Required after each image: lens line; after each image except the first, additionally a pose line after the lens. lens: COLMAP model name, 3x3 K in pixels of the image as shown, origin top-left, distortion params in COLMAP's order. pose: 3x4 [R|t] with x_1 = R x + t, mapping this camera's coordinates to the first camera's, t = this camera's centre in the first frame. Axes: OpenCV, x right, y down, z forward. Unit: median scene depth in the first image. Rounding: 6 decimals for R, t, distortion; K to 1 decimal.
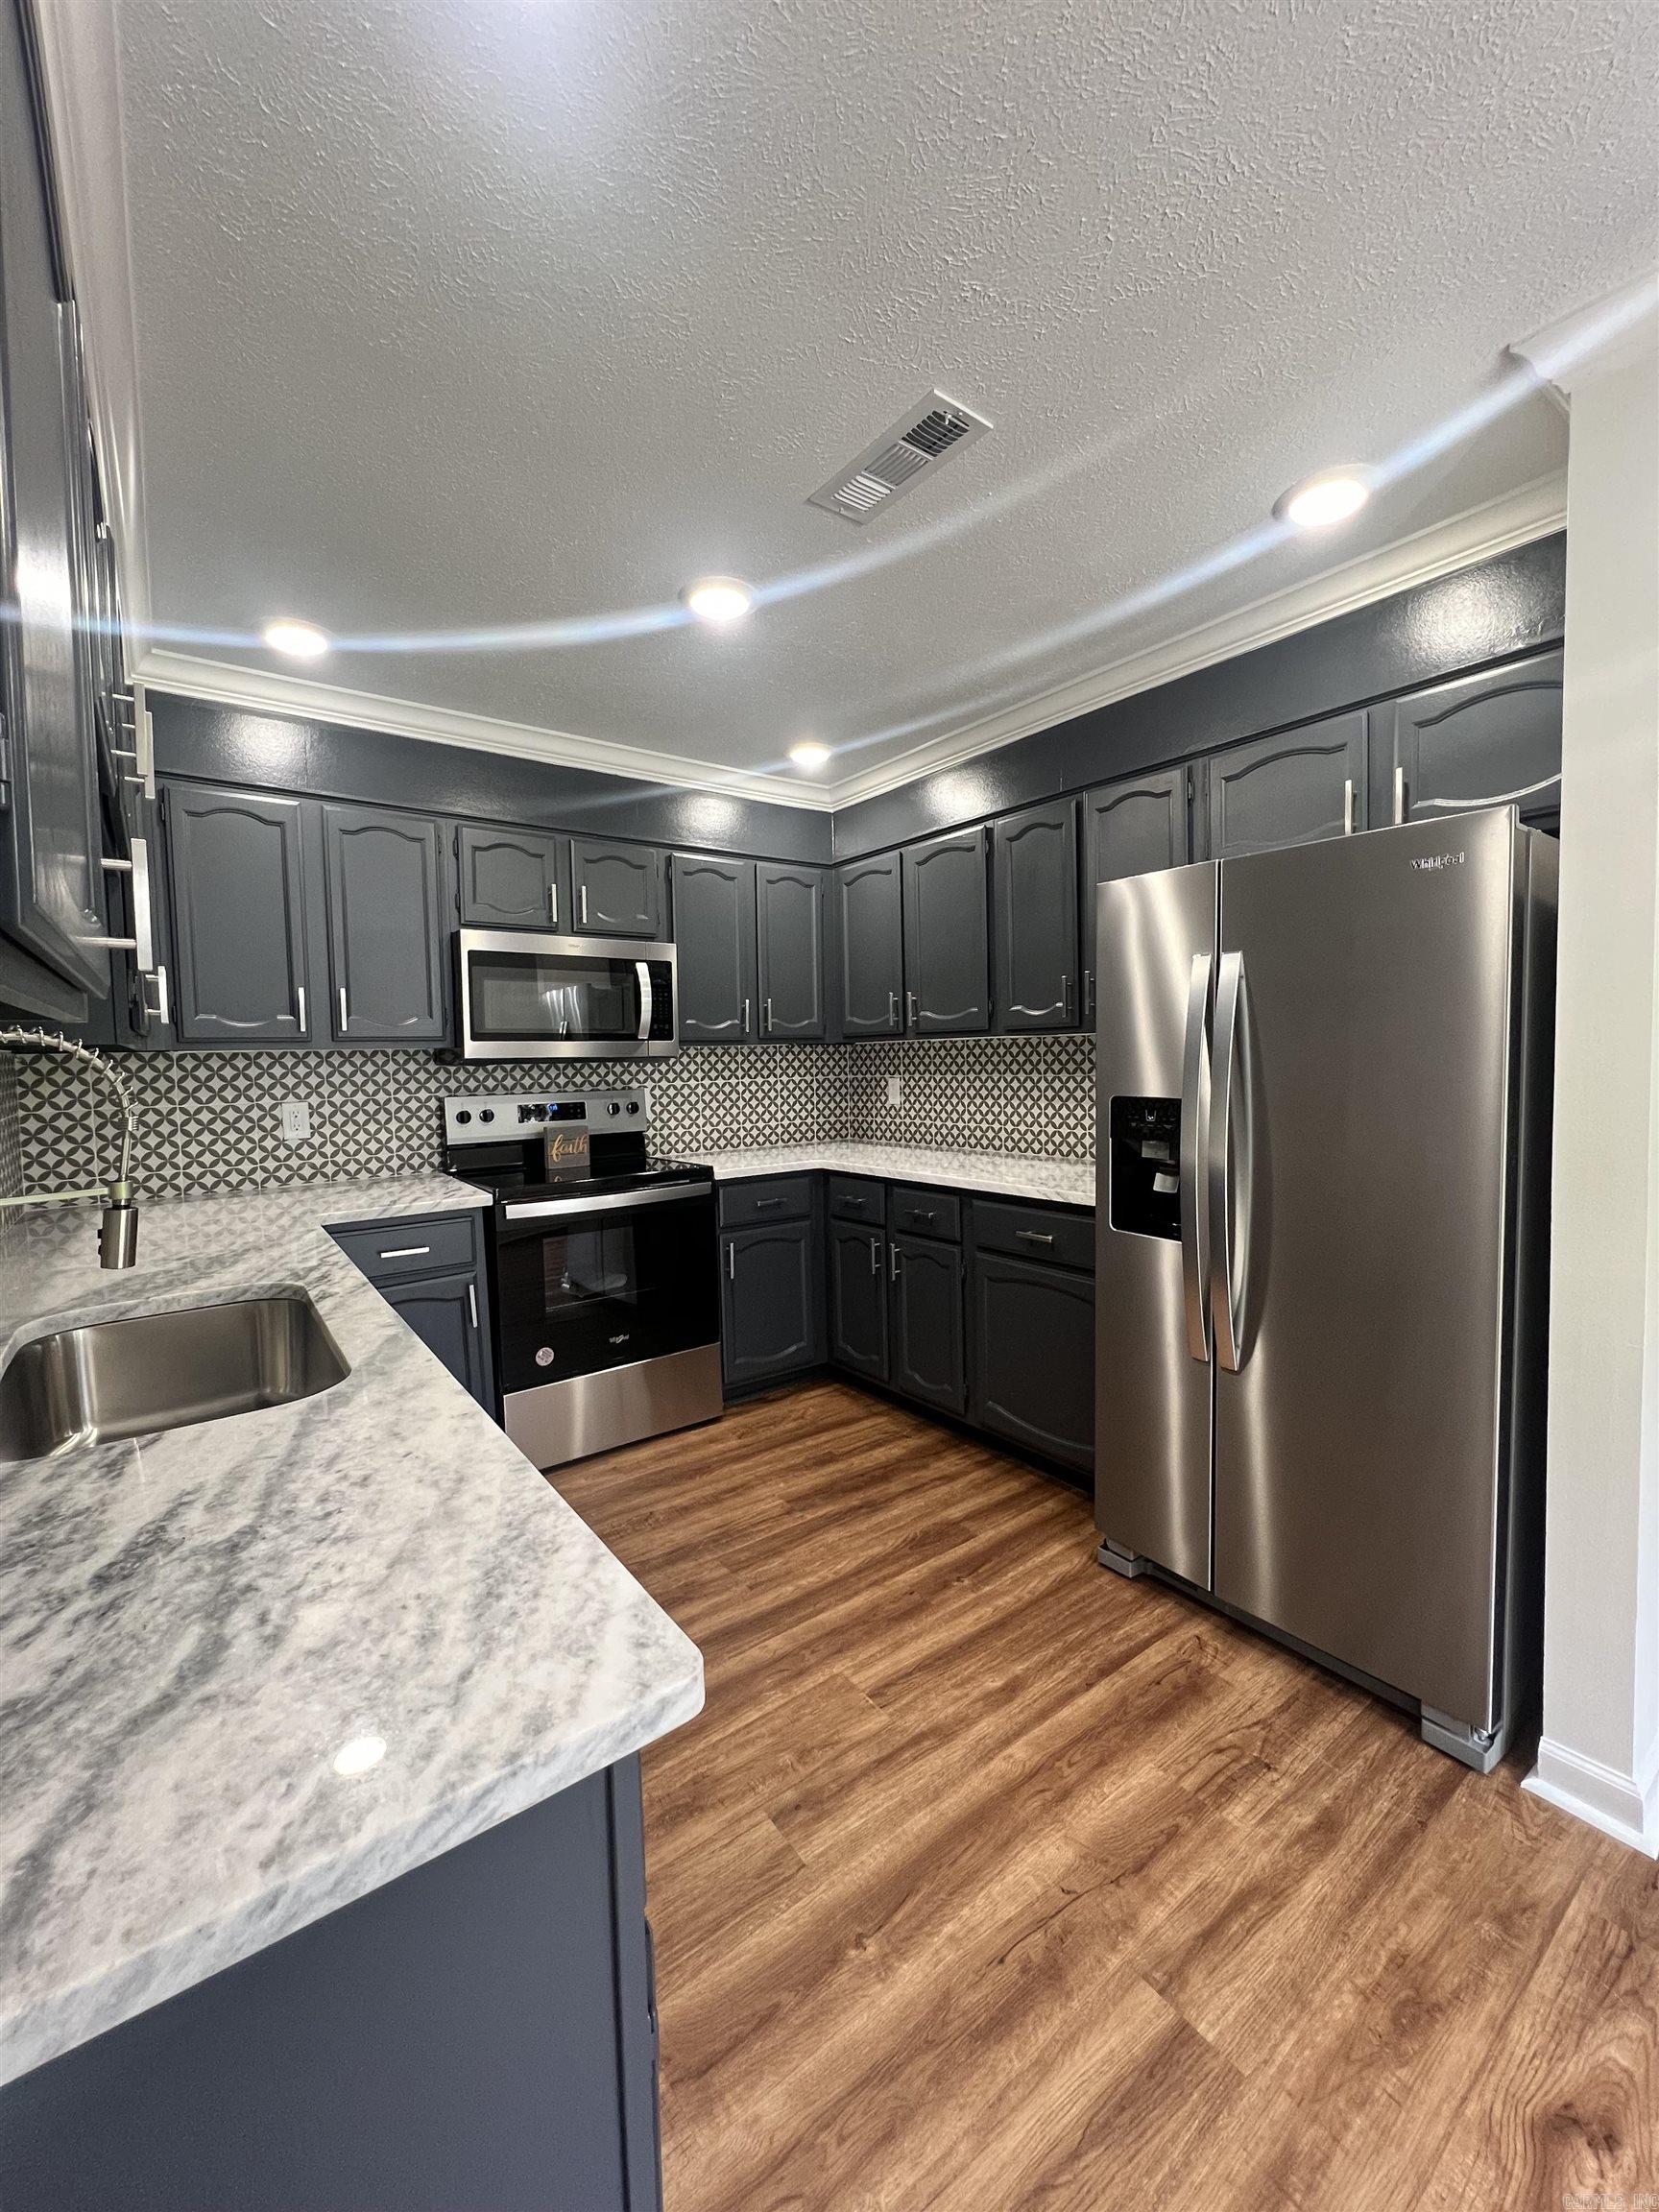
lens RADIAL K [[881.3, 0, 833.1], [0, 881.3, 1103.6], [0, 0, 1]] dist [-0.003556, 0.001151]
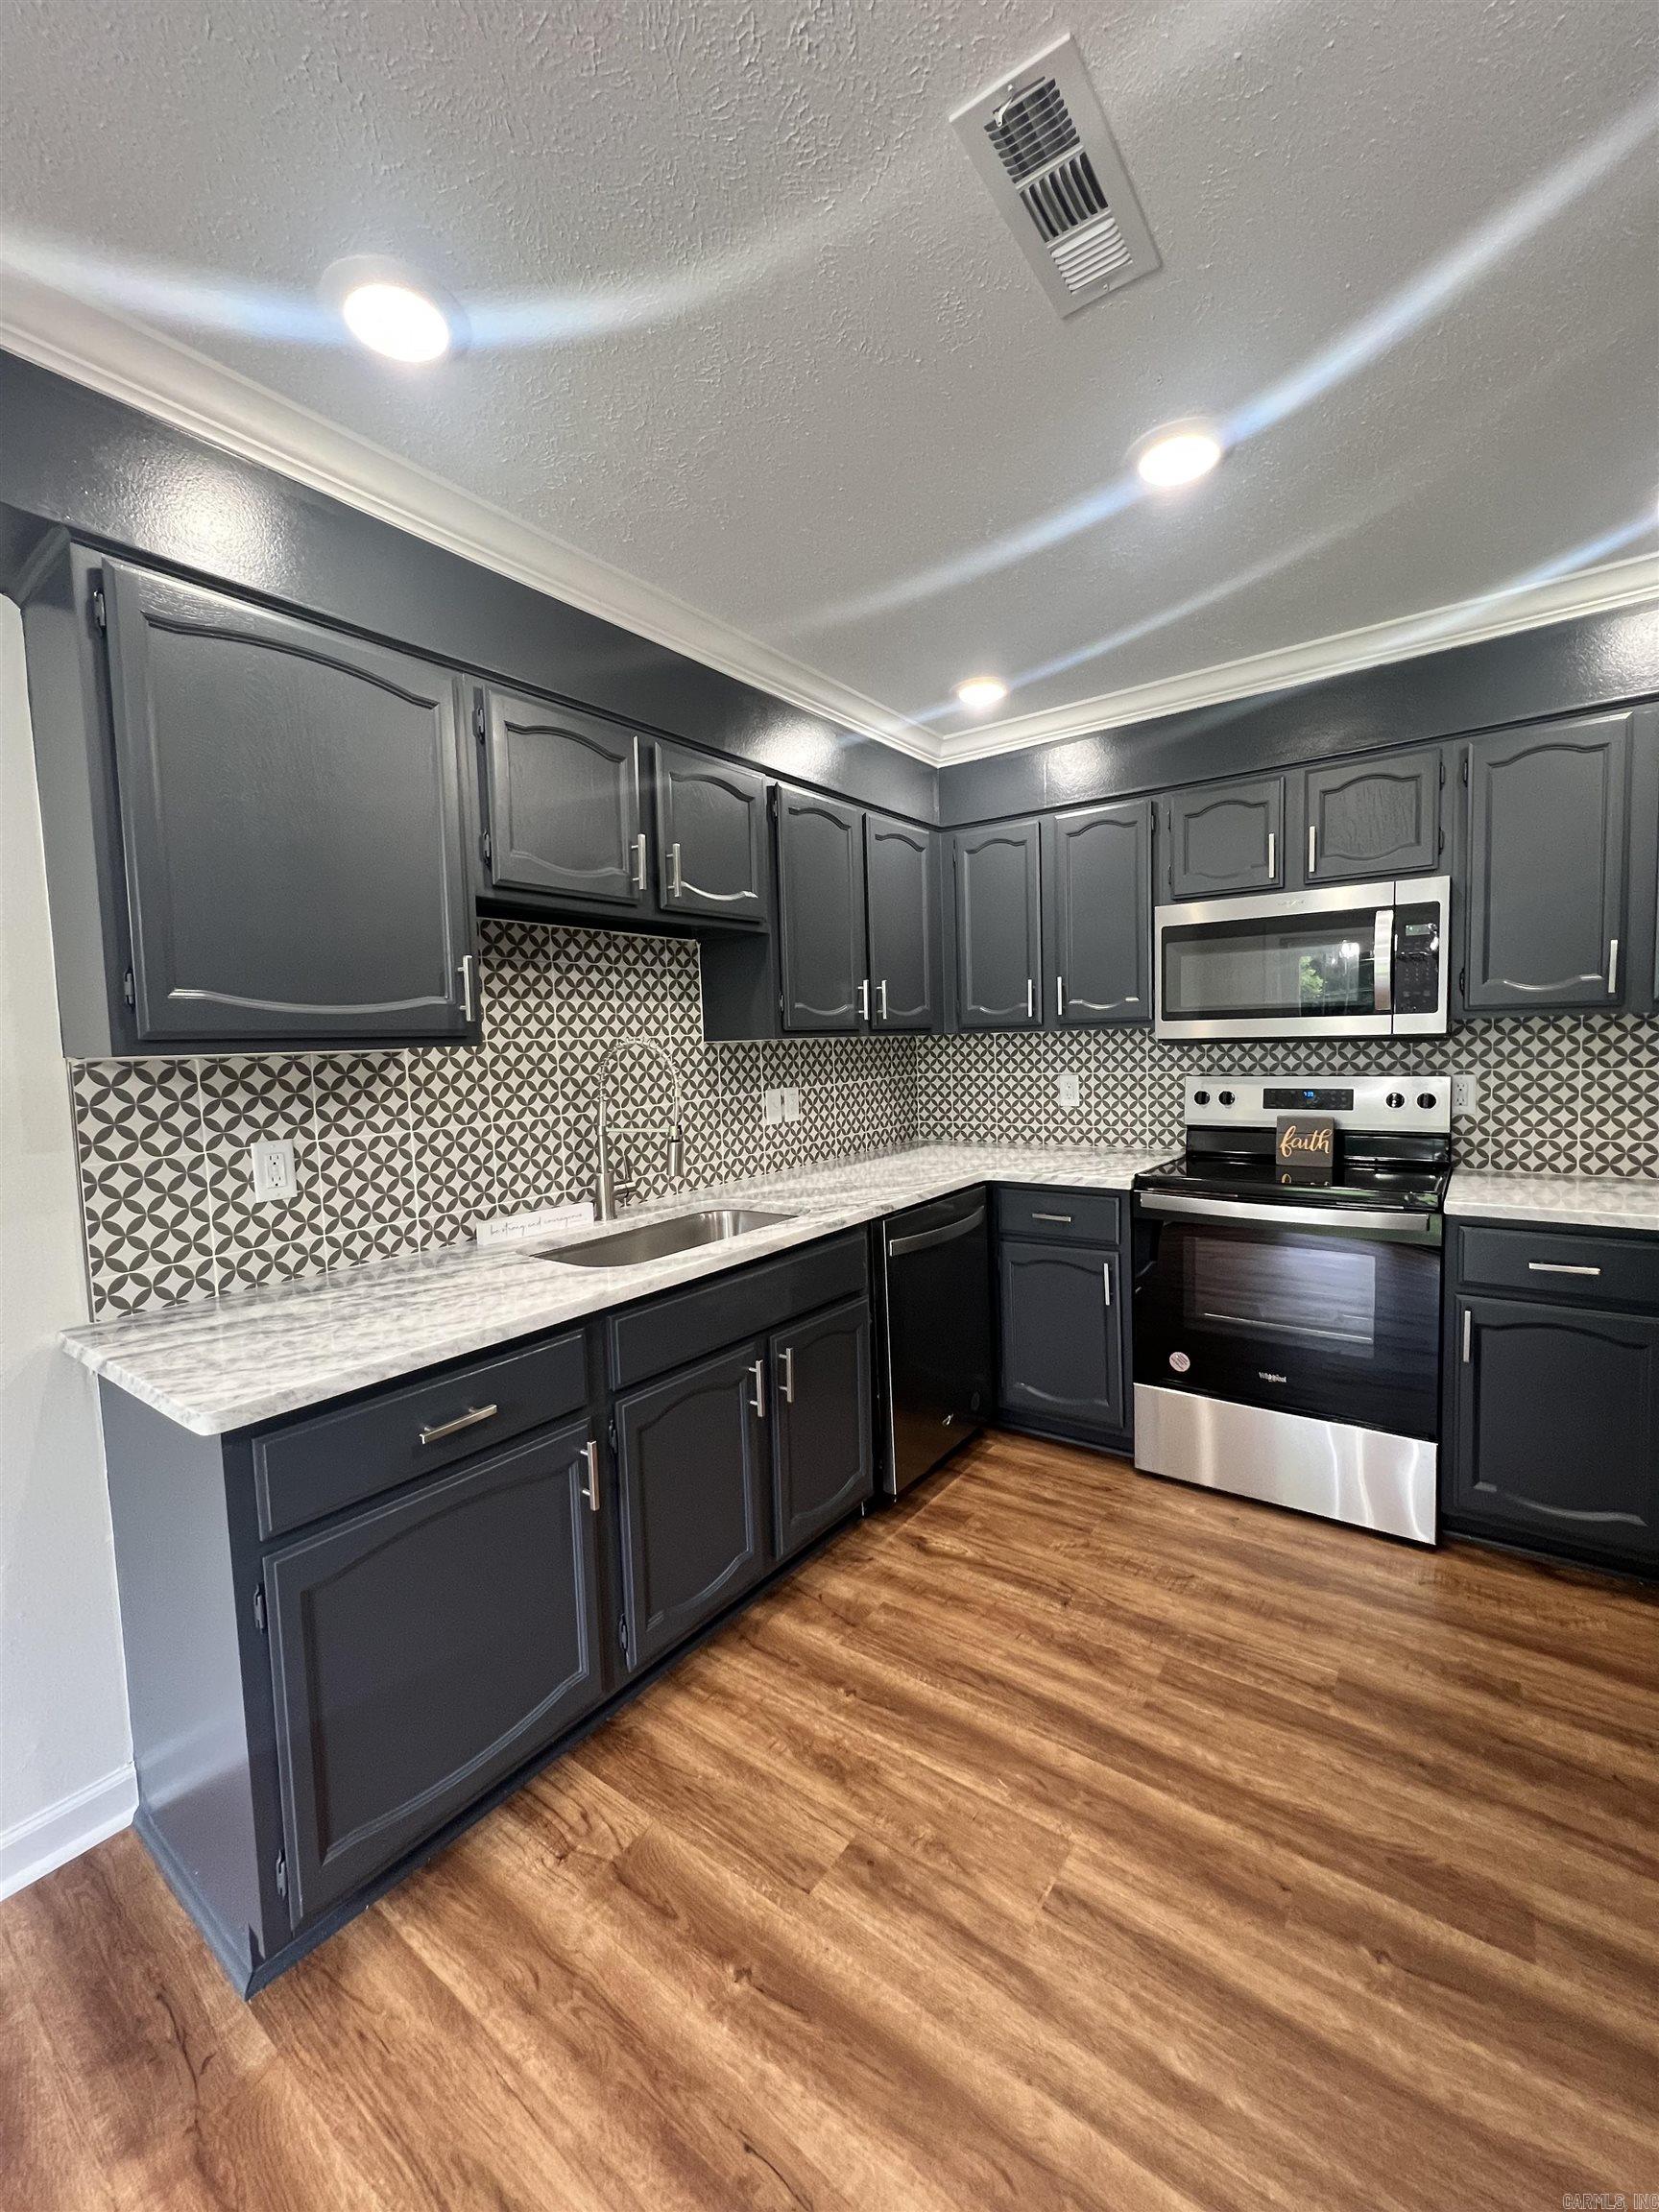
lens RADIAL K [[881.3, 0, 833.2], [0, 881.3, 1103.1], [0, 0, 1]] dist [-0.003556, 0.001151]
pose [[0.289279, 0.079021, -0.953978, 0.471478], [-0.028263, 0.996857, 0.074003, -0.047297], [0.956827, 0.005555, 0.290604, 0.412851]]
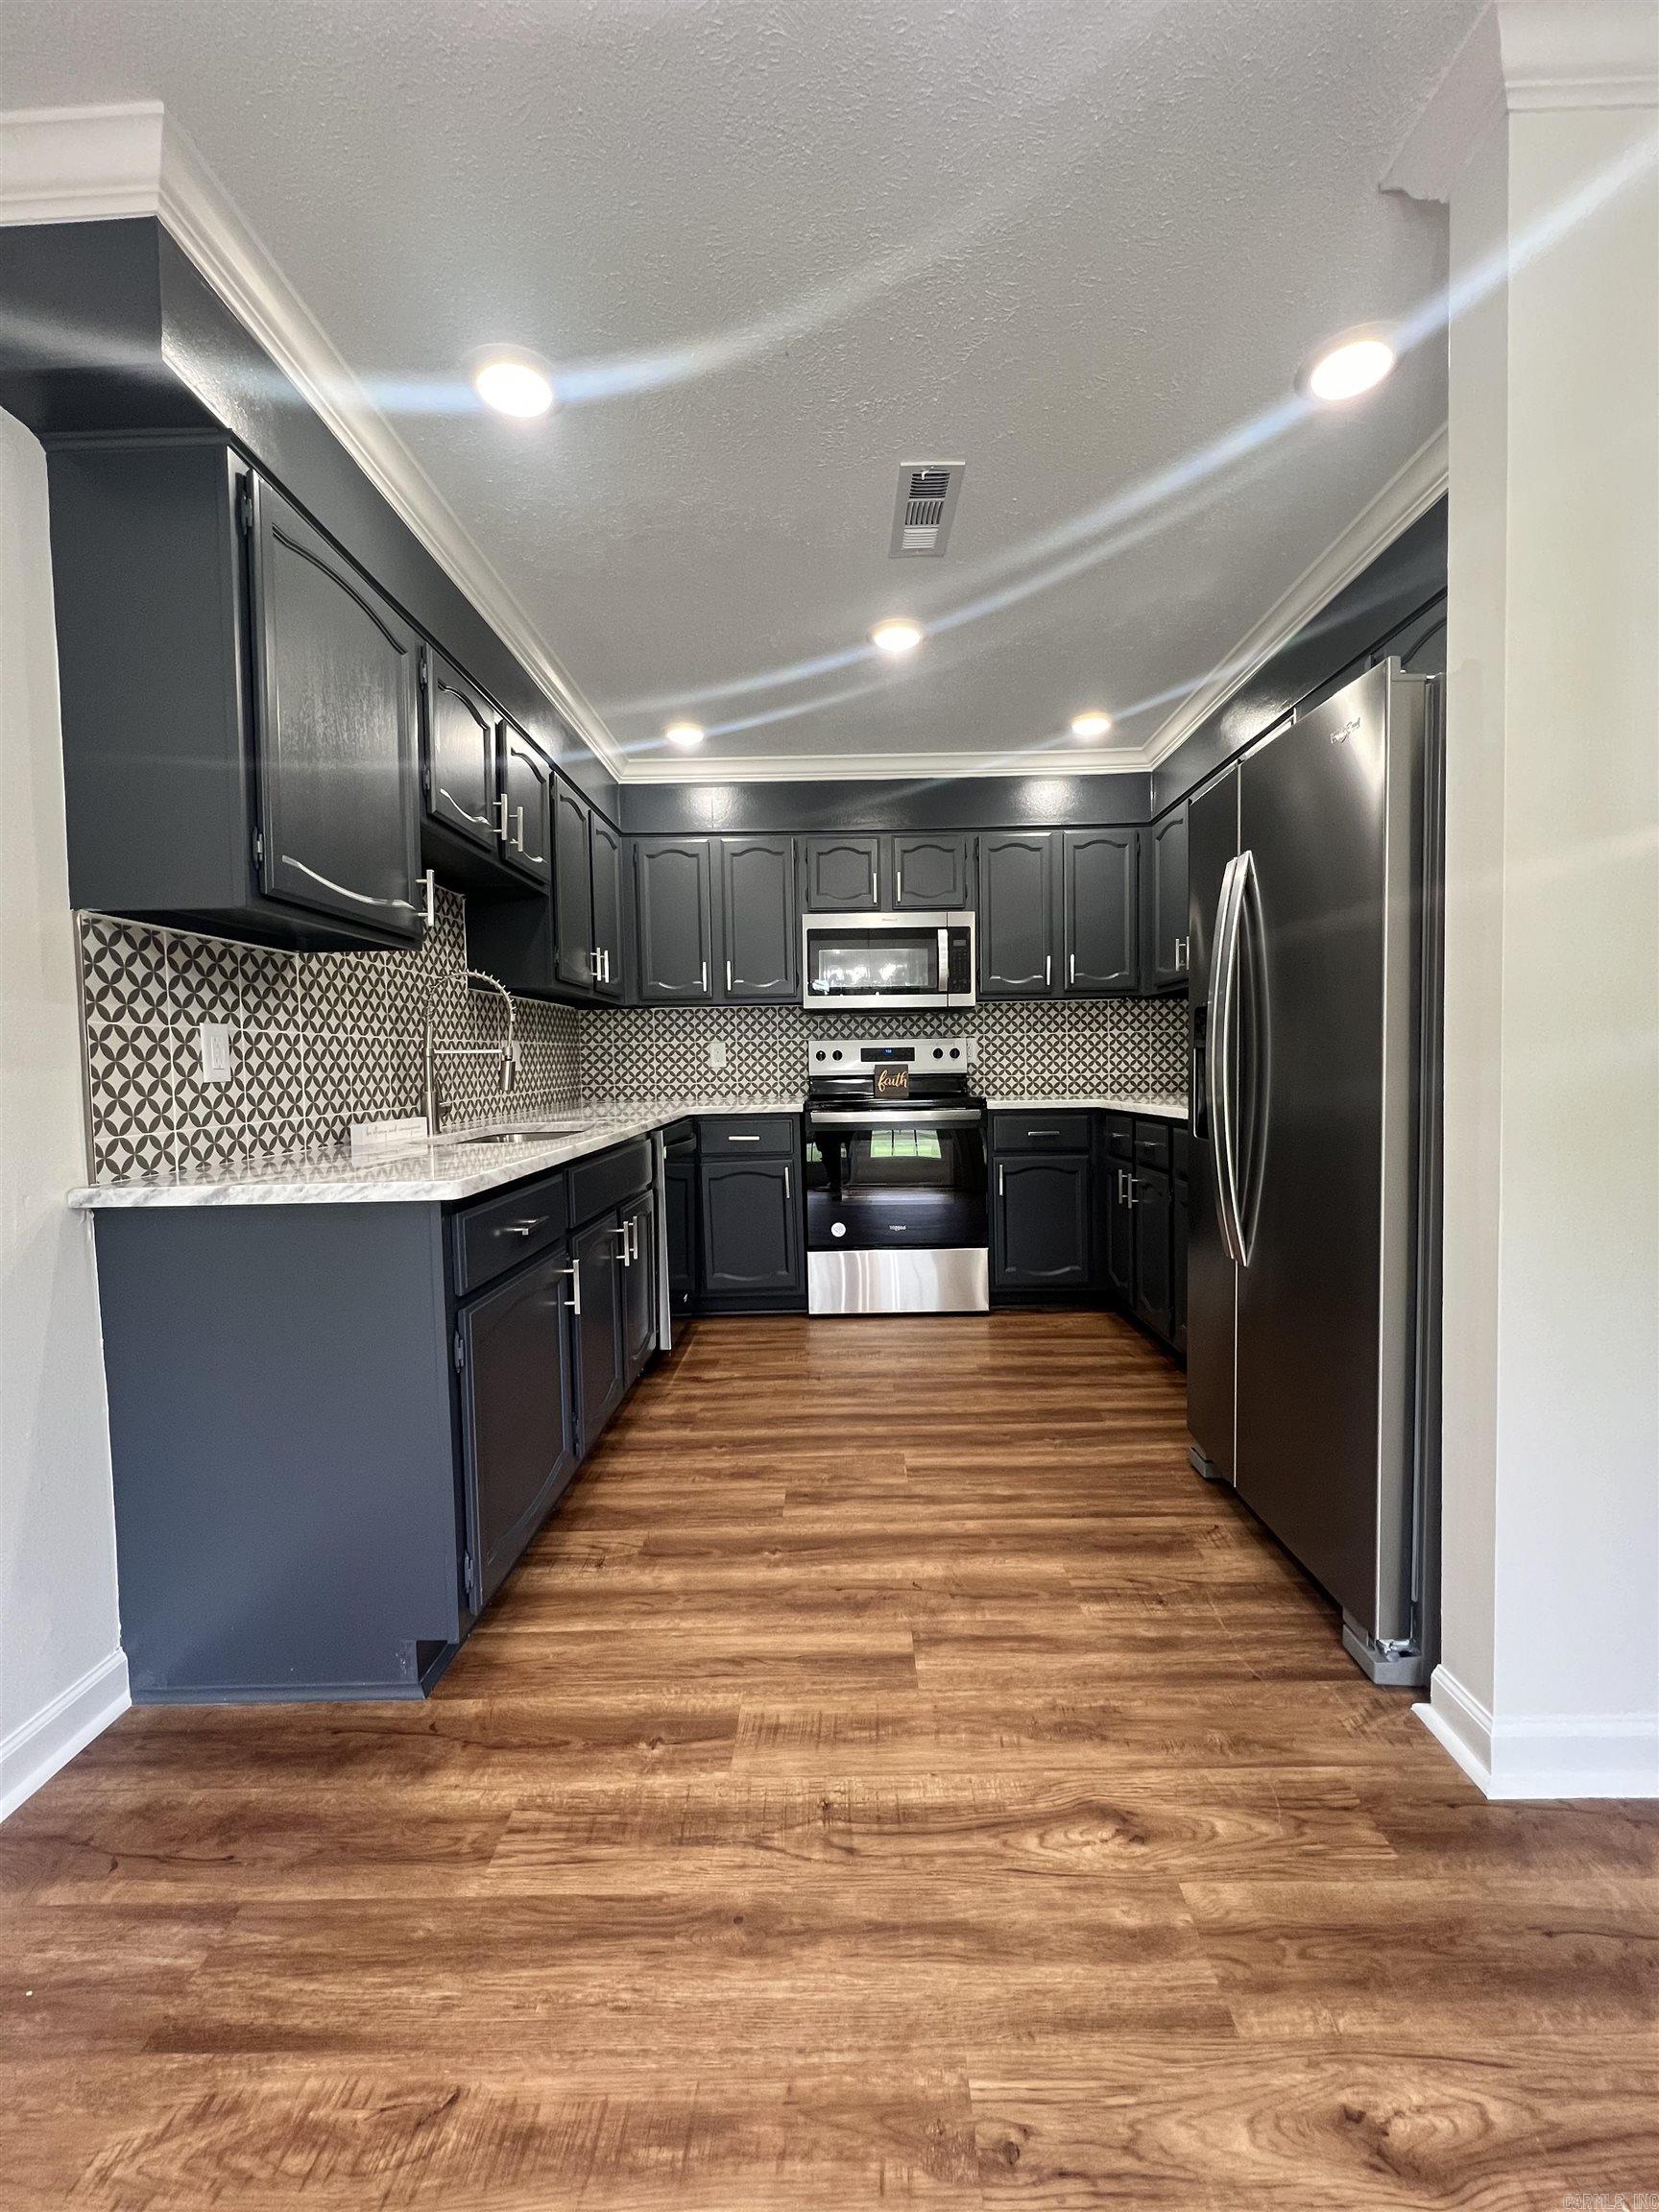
lens RADIAL K [[881.3, 0, 833.9], [0, 881.3, 1104.2], [0, 0, 1]] dist [-0.003556, 0.001151]
pose [[0.795417, 0.033305, -0.605147, 0.508523], [-0.031076, 0.999417, 0.014157, 0.086049], [0.605265, 0.007545, 0.795988, -0.070811]]
